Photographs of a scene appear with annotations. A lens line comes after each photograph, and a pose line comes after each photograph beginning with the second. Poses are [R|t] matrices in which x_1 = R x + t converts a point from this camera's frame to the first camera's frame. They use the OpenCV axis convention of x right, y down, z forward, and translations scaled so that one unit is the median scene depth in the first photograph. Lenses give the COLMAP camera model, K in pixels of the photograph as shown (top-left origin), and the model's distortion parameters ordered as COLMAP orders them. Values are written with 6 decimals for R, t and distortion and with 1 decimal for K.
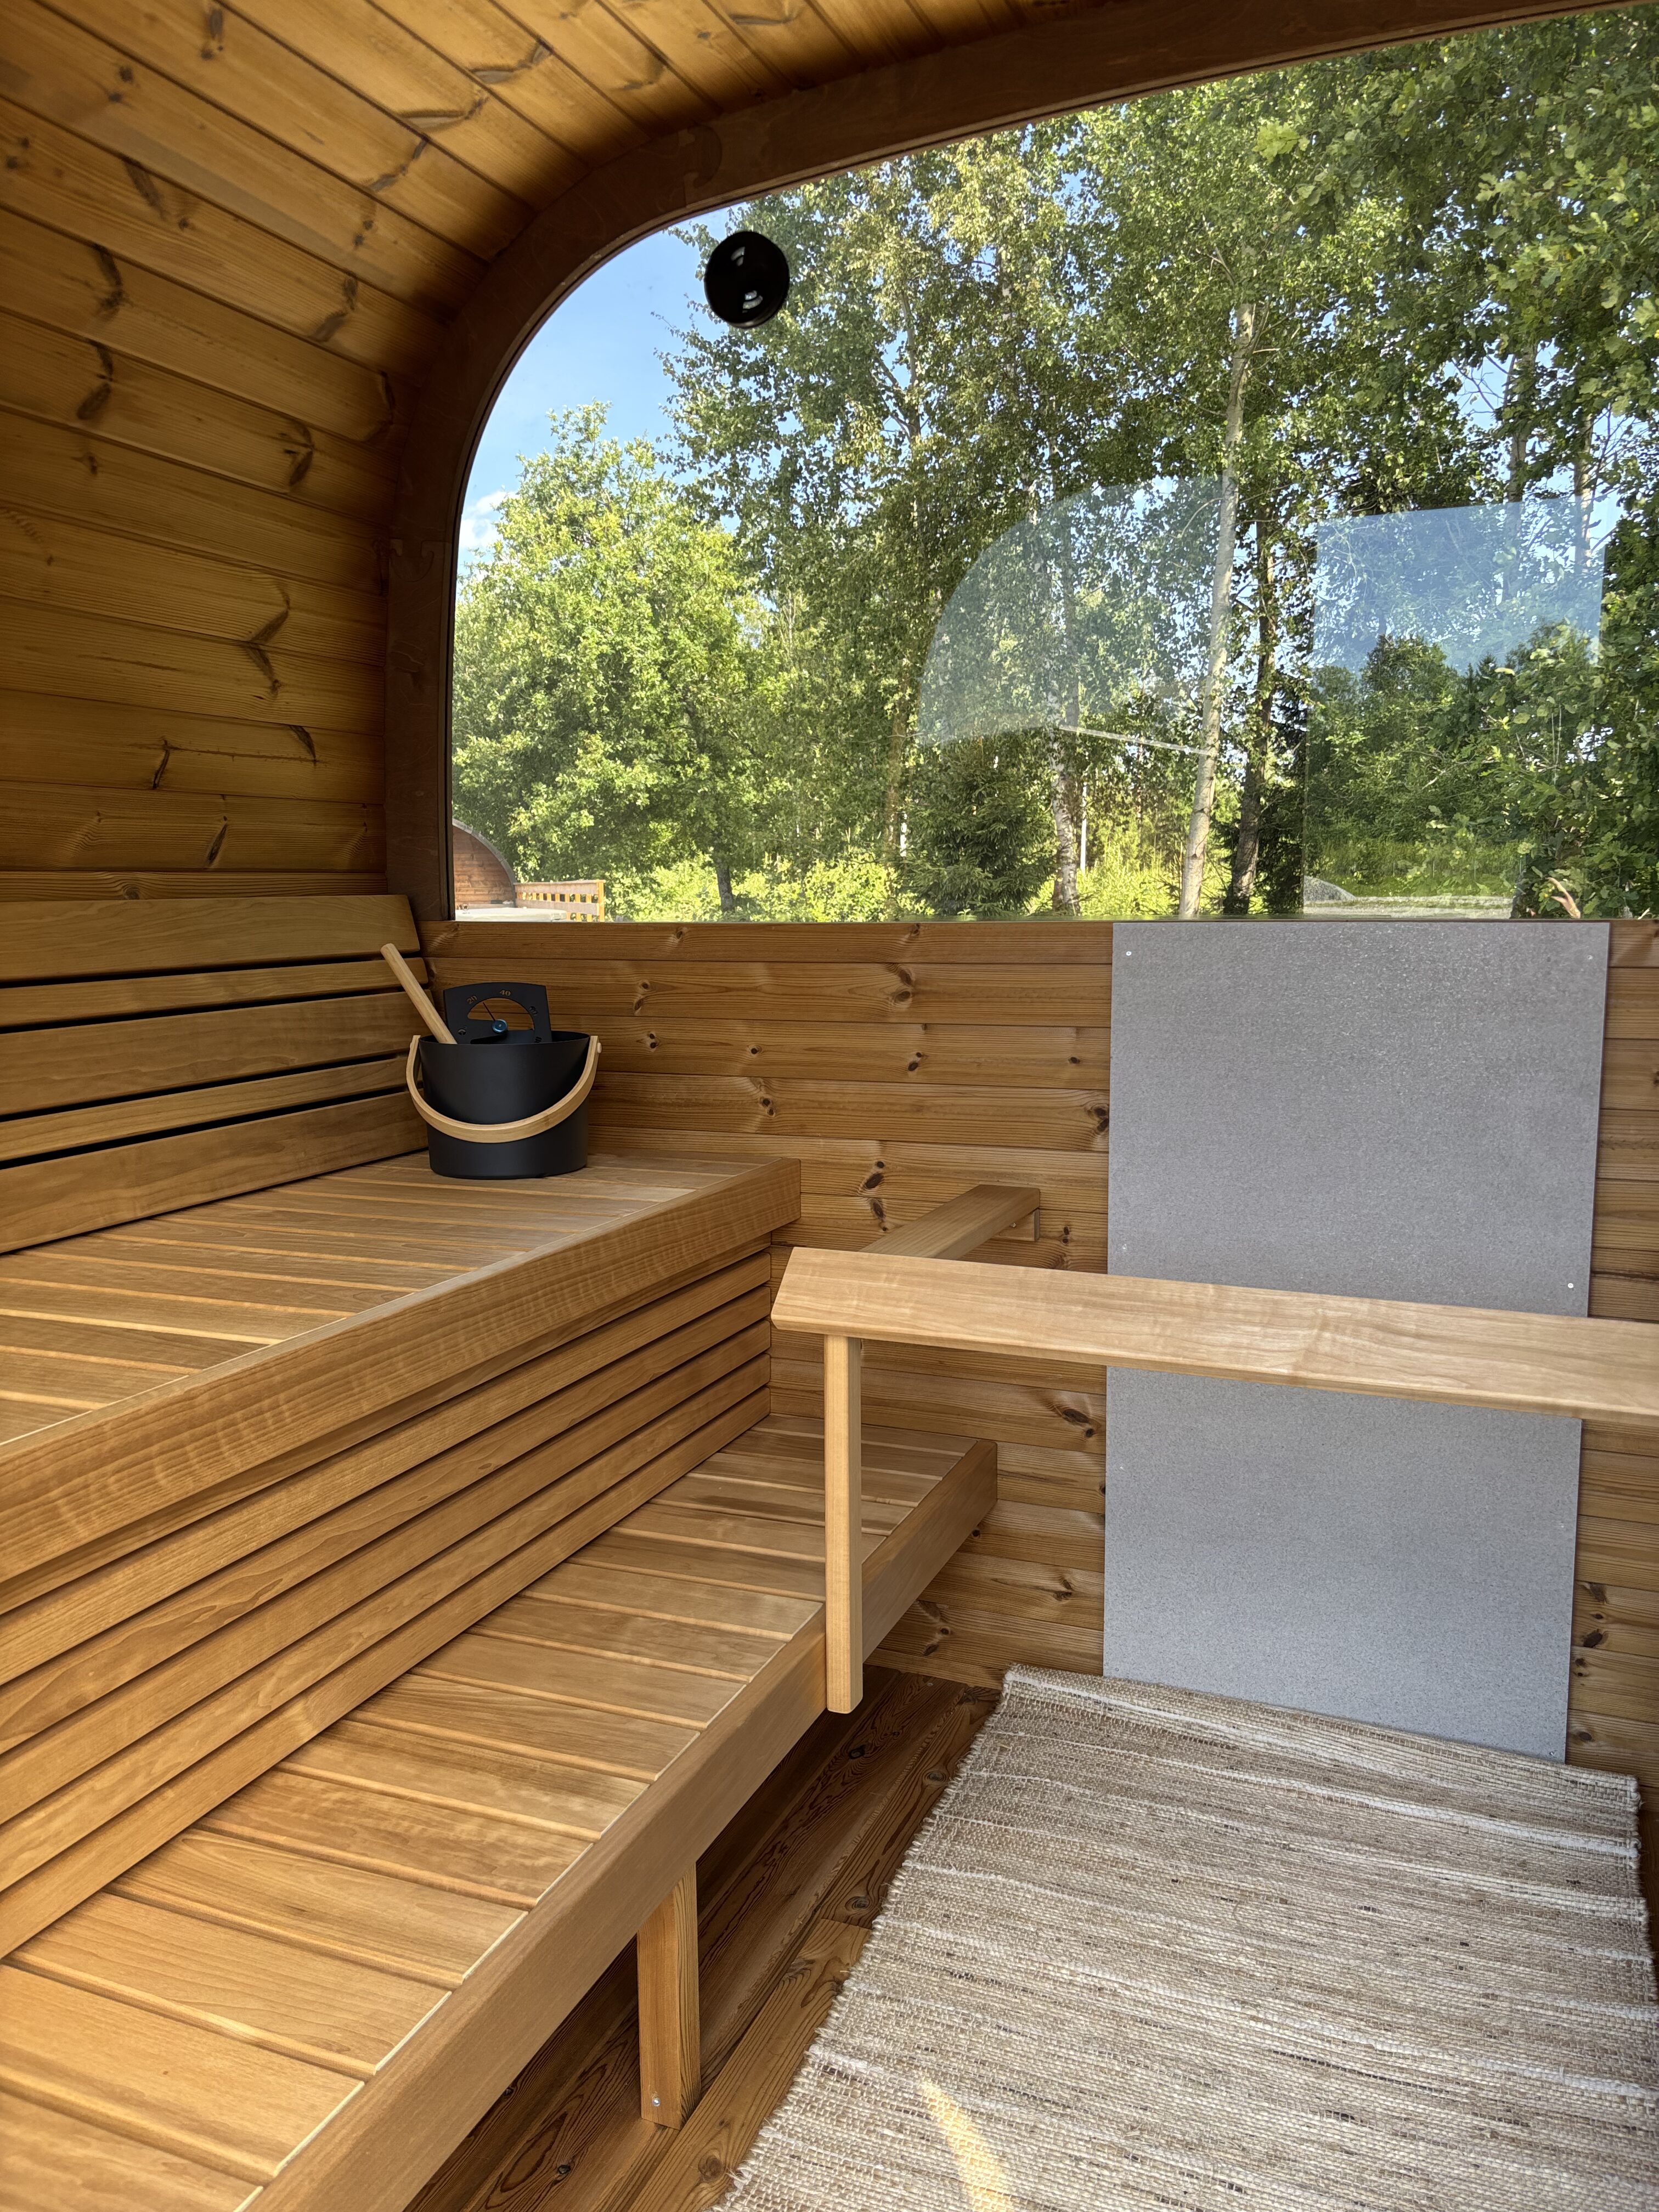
lens RADIAL K [[1666.3, 0, 829.5], [0, 1666.3, 1130.6], [0, 0, 1]] dist [0.052989, -0.076249]
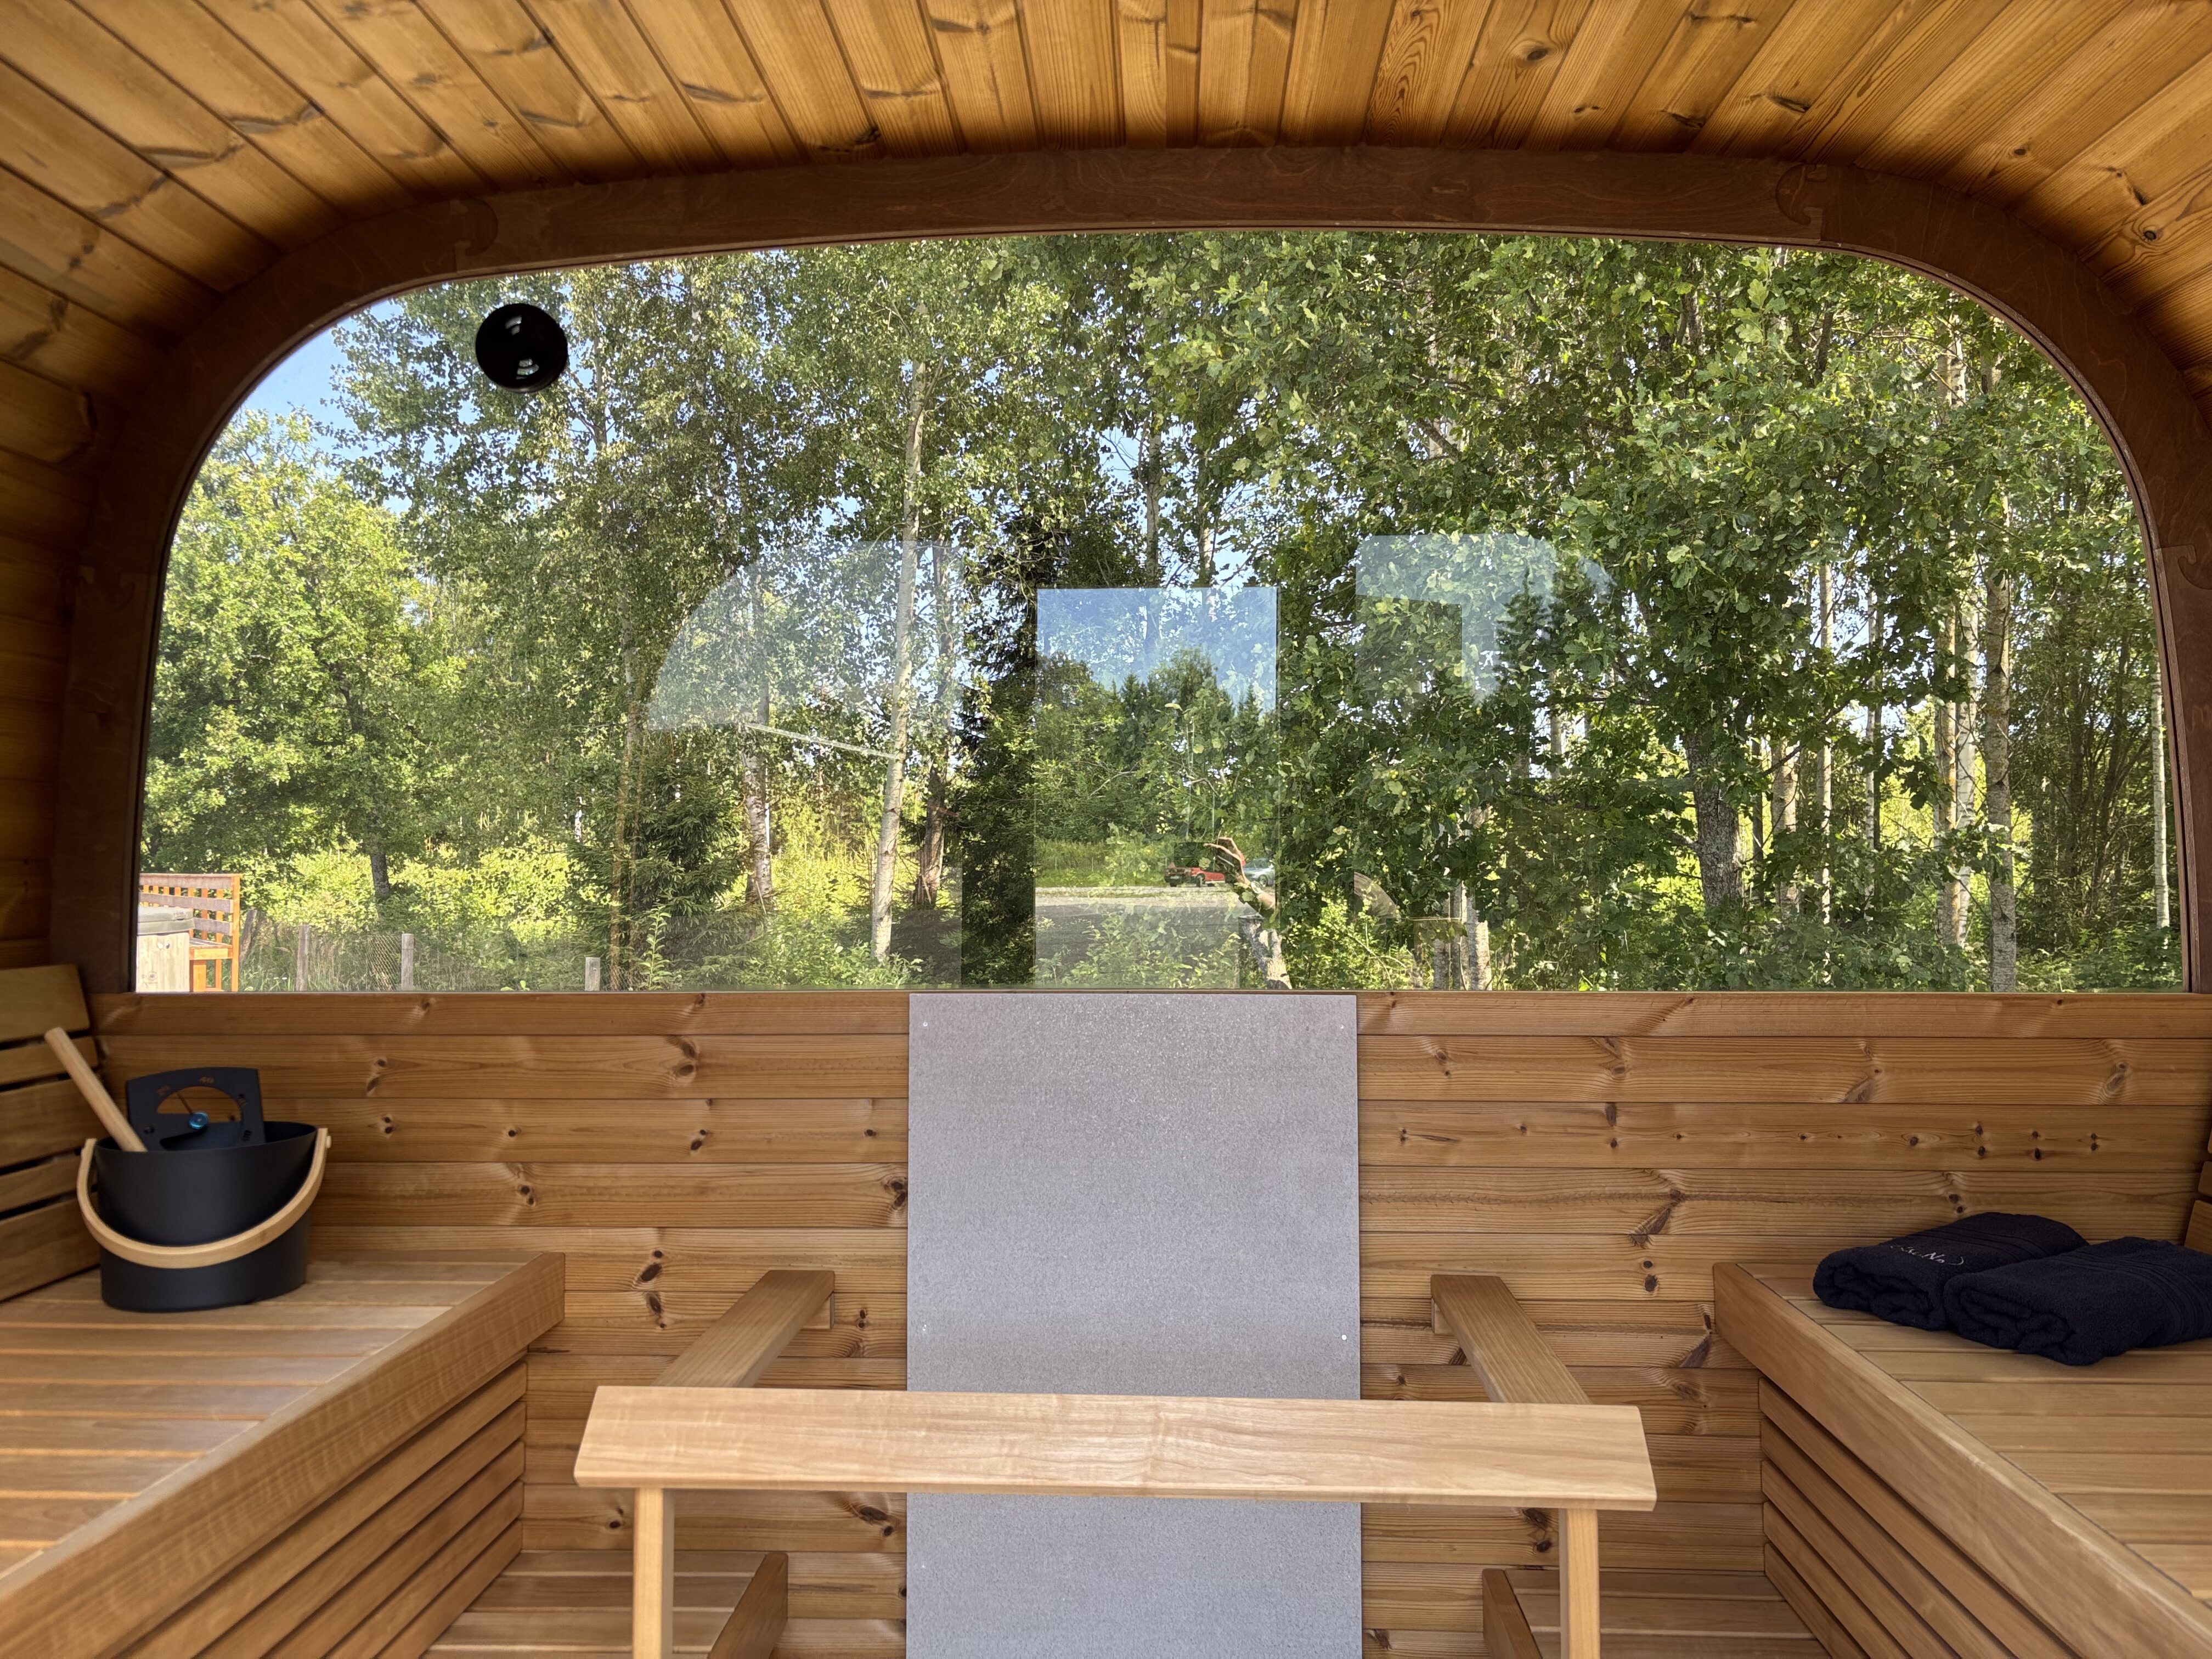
lens RADIAL K [[1666.3, 0, 1103.2], [0, 1666.3, 833.1], [0, 0, 1]] dist [0.052989, -0.076249]
pose [[0.939525, 0.013817, 0.342201, -0.062796], [0.042980, 0.986530, -0.157835, -0.055669], [-0.339772, 0.162998, 0.926276, 0.016600]]
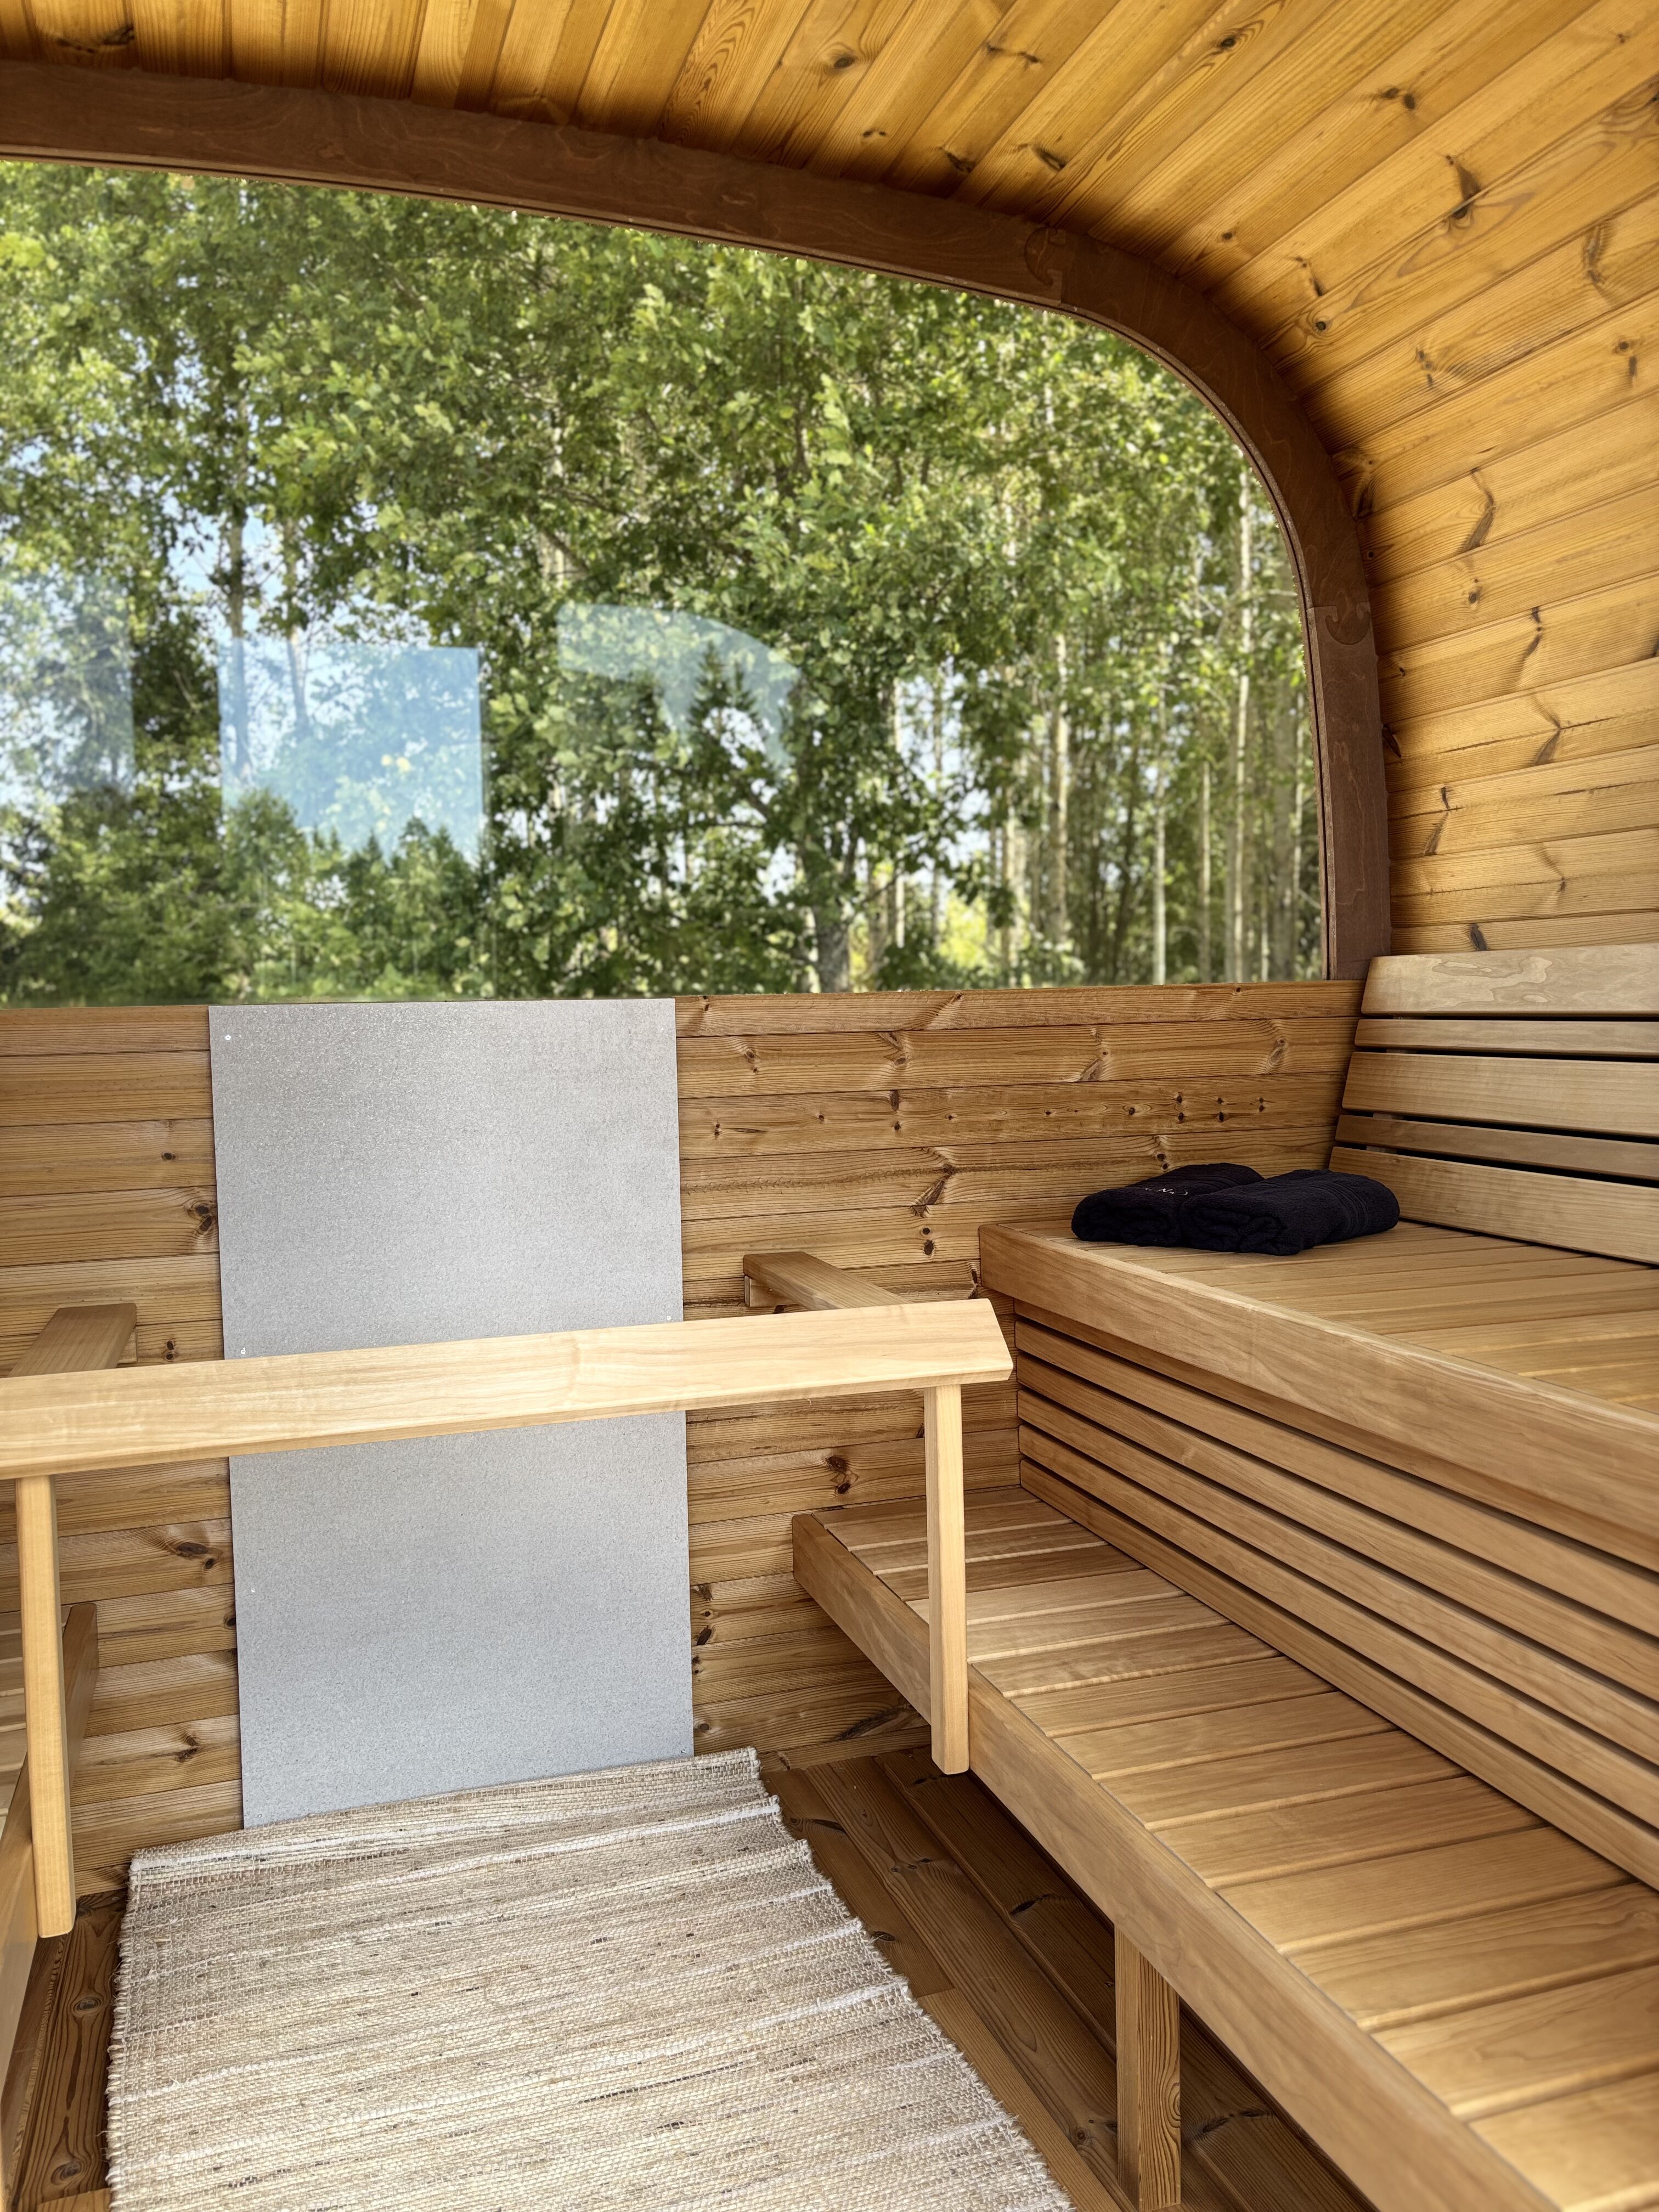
lens RADIAL K [[1663.5, 0, 828.5], [0, 1663.5, 1136.5], [0, 0, 1]] dist [0.028941, -0.040609]
pose [[0.747528, -0.056964, 0.661784, -0.190152], [0.112370, 0.992801, -0.041473, 0.026002], [-0.654657, 0.105367, 0.748547, 0.073846]]
